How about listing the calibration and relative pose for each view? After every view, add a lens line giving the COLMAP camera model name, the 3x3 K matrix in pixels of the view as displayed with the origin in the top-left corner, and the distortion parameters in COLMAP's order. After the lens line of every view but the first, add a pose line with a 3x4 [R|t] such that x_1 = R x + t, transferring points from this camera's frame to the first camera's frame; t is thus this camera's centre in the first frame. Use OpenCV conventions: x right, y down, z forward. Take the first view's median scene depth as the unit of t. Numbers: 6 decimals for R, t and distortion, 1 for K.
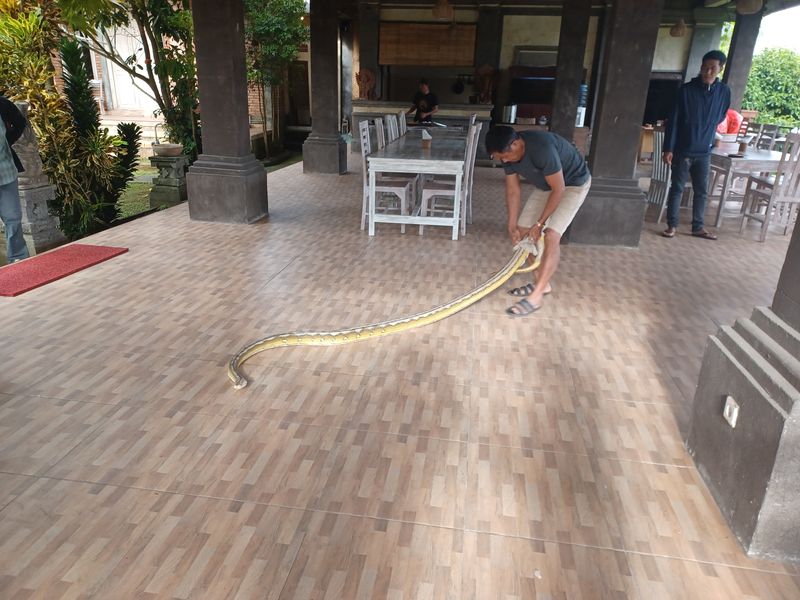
lens RADIAL K [[564.7, 0, 392.7], [0, 564.7, 292.5], [0, 0, 1]] dist [0.045784, -0.018923]
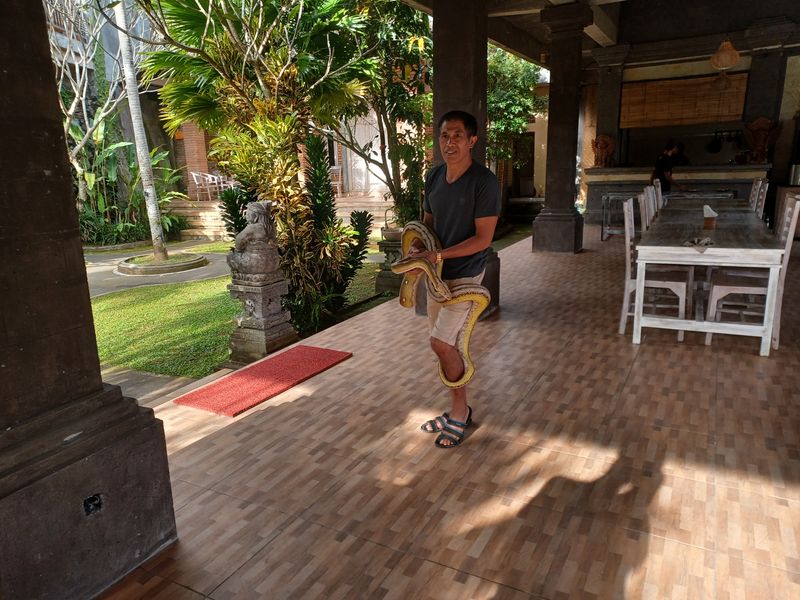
lens RADIAL K [[564.7, 0, 397.9], [0, 564.7, 299.0], [0, 0, 1]] dist [0.045784, -0.018923]
pose [[0.937432, 0.021806, -0.347486, -0.070838], [-0.056808, 0.994242, -0.090862, -0.069851], [0.343504, 0.104917, 0.933273, 0.148968]]
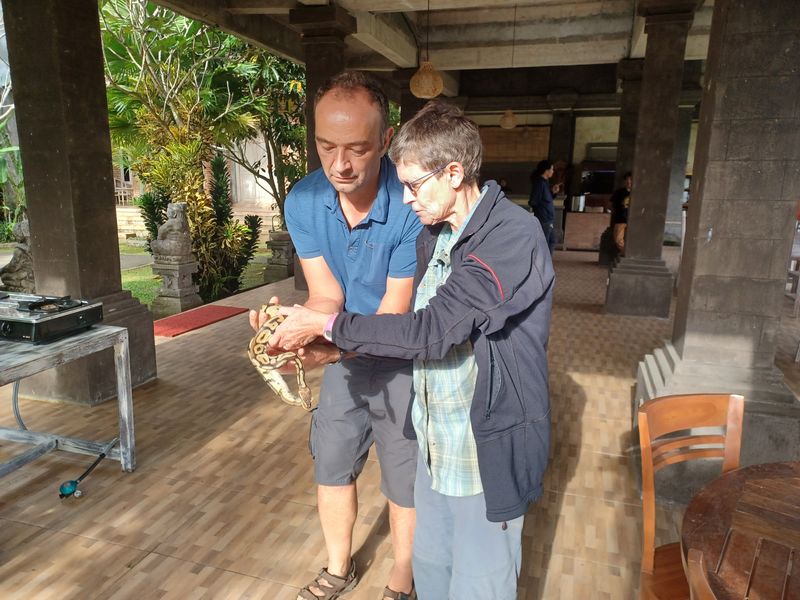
lens RADIAL K [[564.7, 0, 406.9], [0, 564.7, 307.2], [0, 0, 1]] dist [0.045784, -0.018923]
pose [[0.989837, 0.018641, -0.140981, 0.066768], [-0.035415, 0.992450, -0.117428, 0.048608], [0.137728, 0.121228, 0.983023, -0.191407]]
